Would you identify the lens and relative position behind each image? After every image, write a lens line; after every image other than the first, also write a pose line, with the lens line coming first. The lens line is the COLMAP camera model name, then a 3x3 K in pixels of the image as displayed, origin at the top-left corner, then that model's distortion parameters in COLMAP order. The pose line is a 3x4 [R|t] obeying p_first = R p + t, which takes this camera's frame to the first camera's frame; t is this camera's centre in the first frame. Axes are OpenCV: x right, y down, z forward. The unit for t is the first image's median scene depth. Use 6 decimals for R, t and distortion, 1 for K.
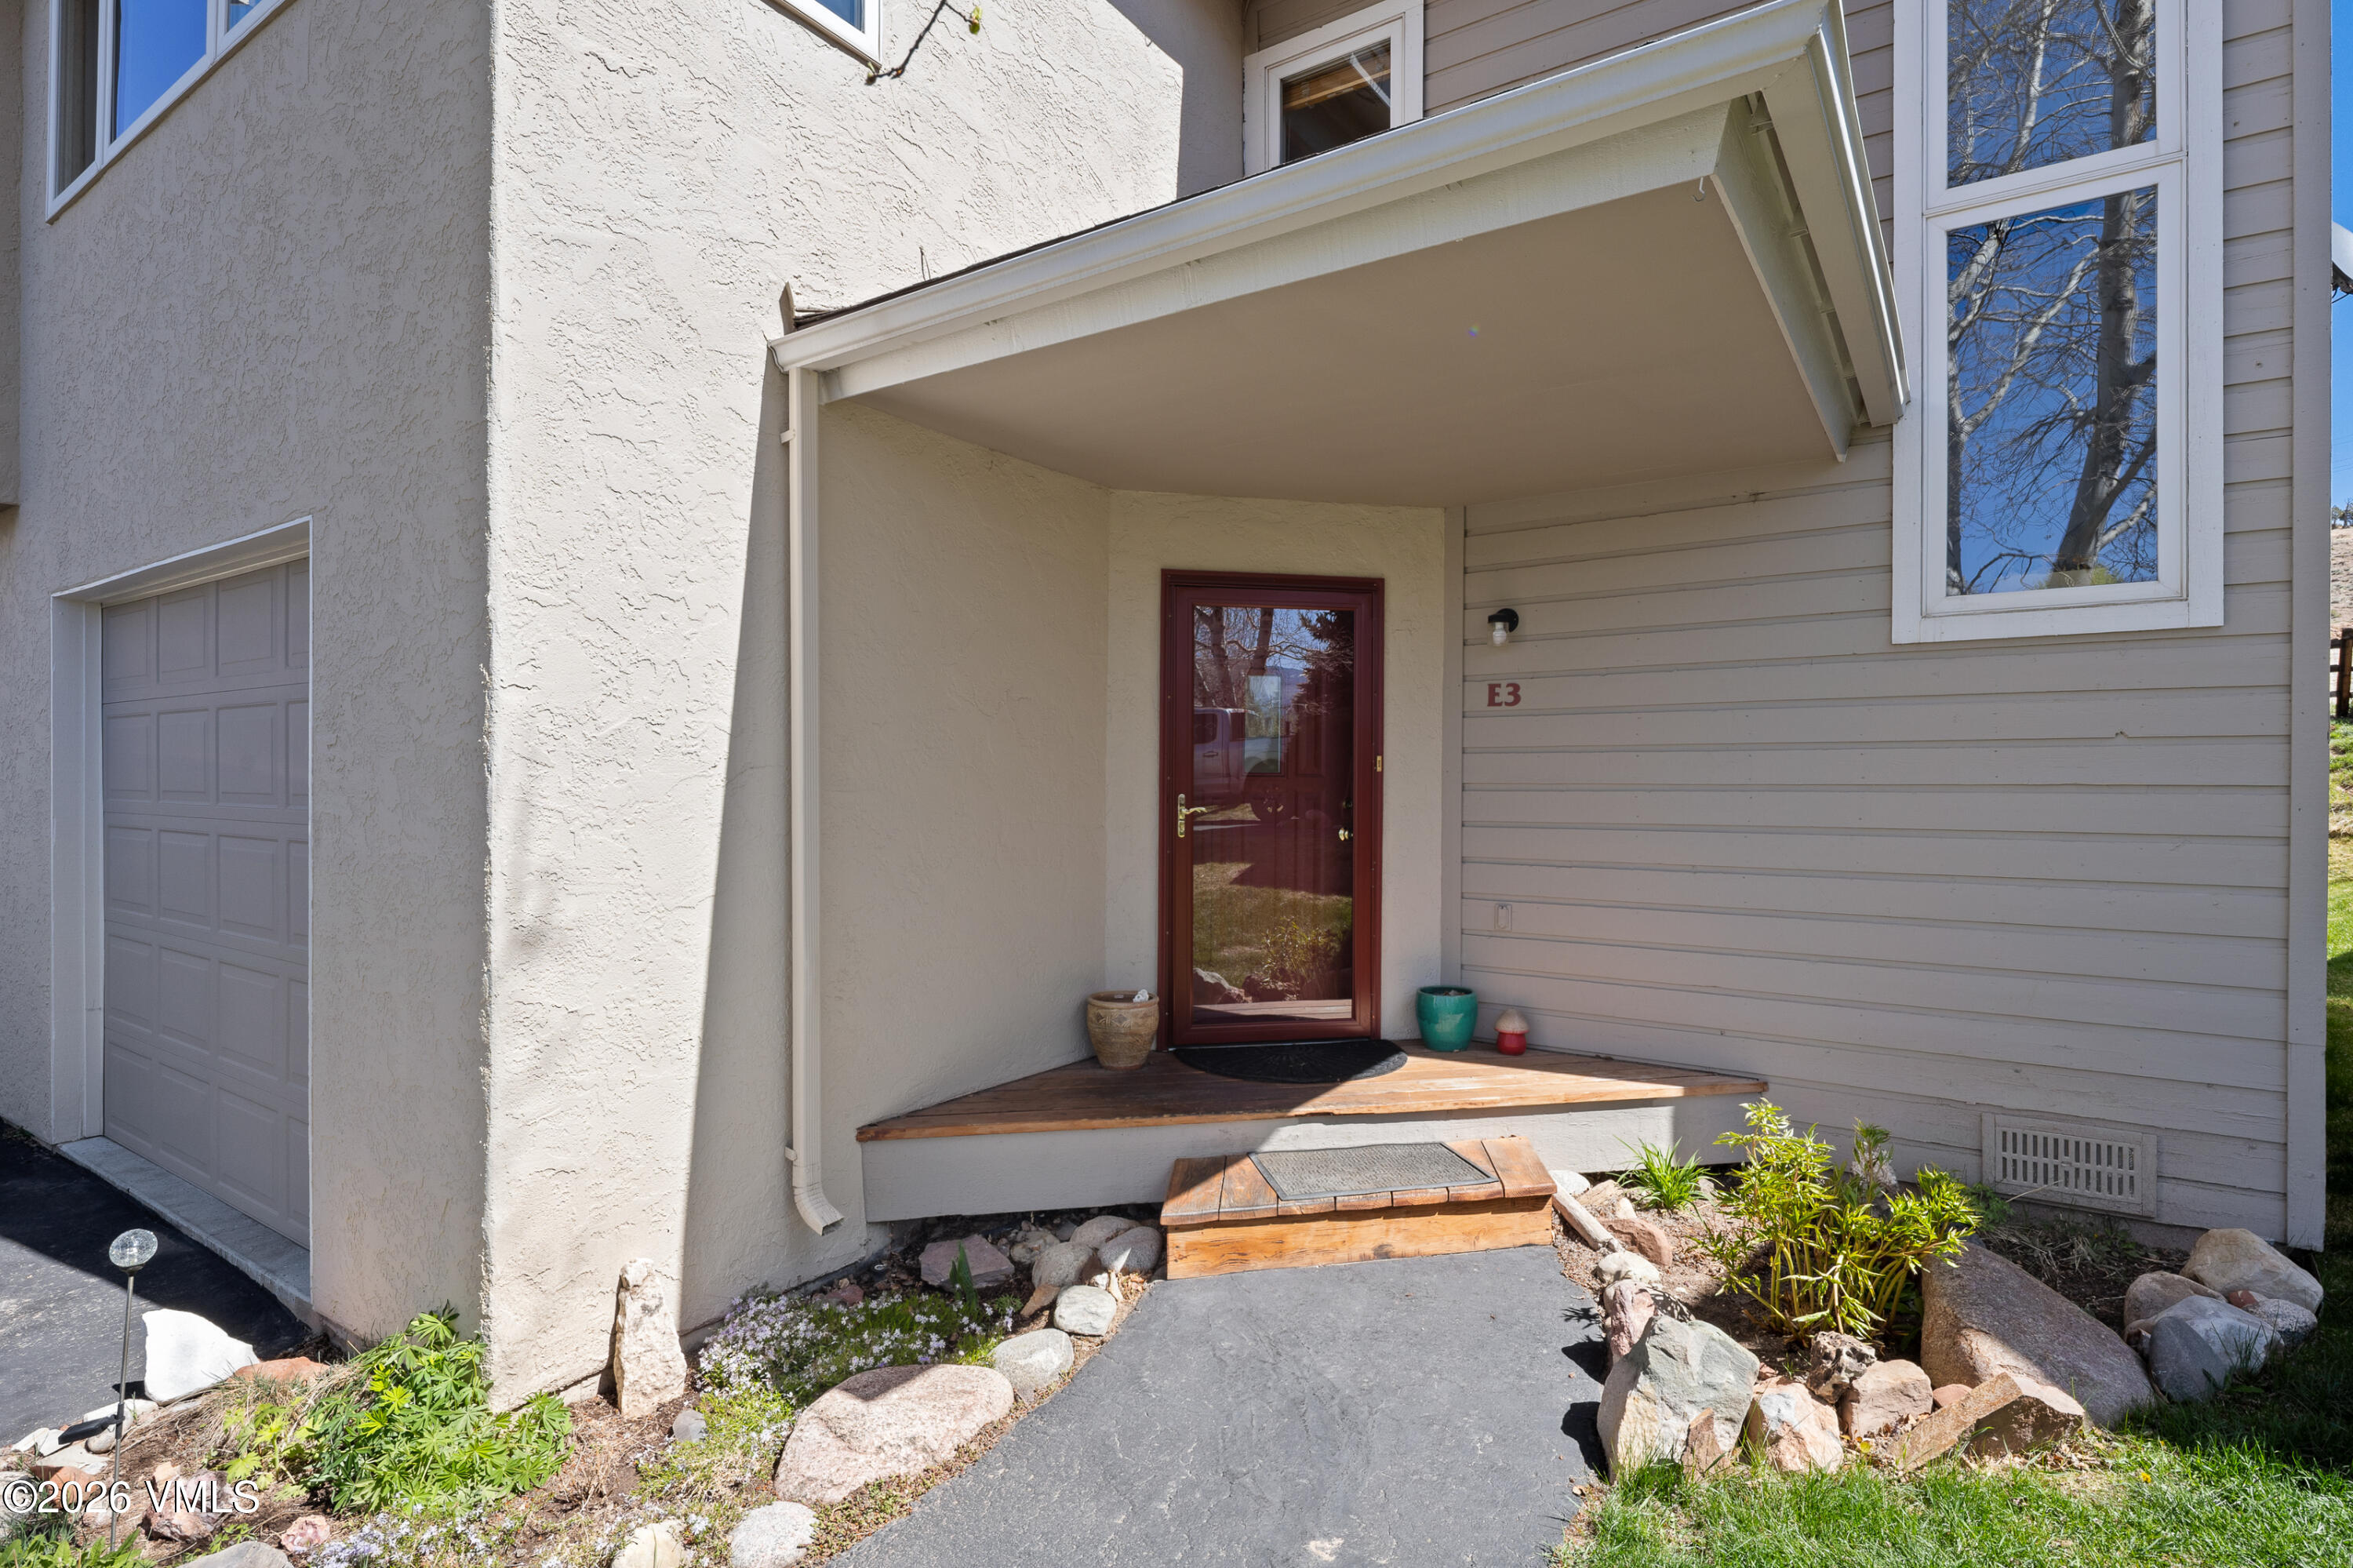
lens RADIAL K [[1141.0, 0, 1184.3], [0, 1141.0, 793.4], [0, 0, 1]] dist [-0.002656, -0.000482]
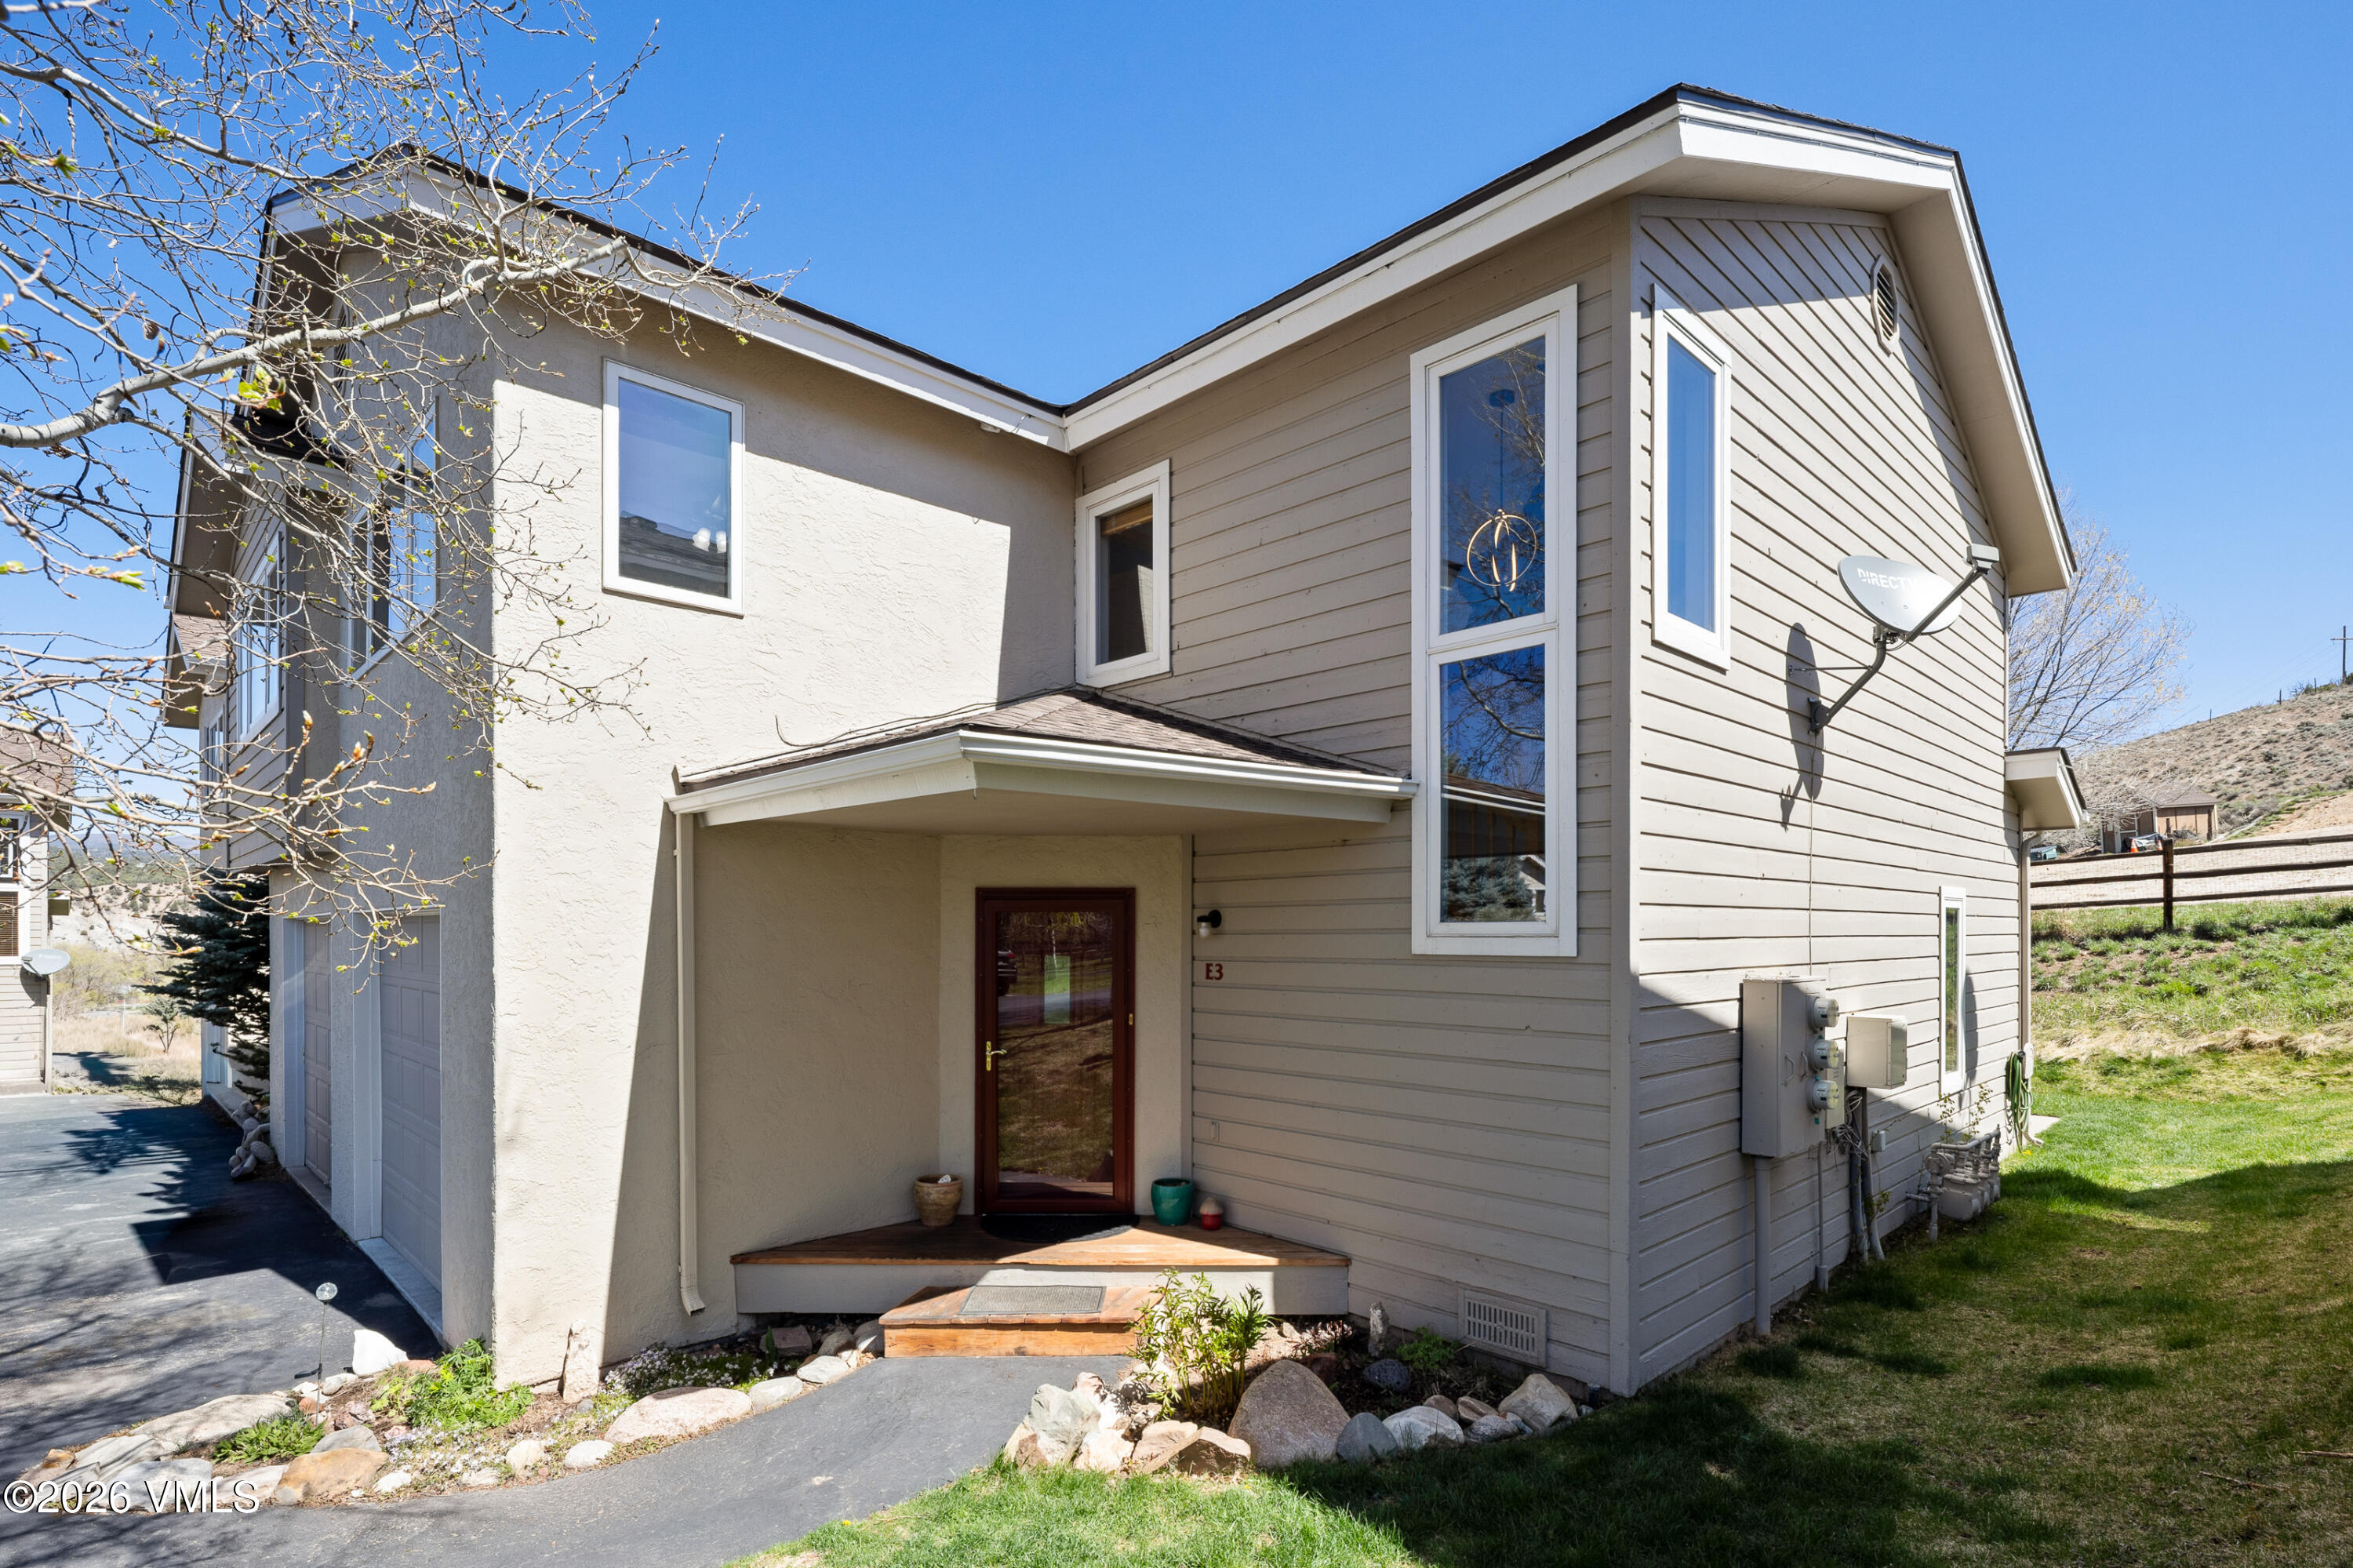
lens RADIAL K [[1141.0, 0, 1199.0], [0, 1141.0, 942.4], [0, 0, 1]] dist [-0.002656, -0.000482]
pose [[0.978552, -0.002537, -0.205982, 0.733048], [0.002978, 0.999994, 0.001831, -0.166751], [0.205977, -0.002405, 0.978554, -0.493013]]
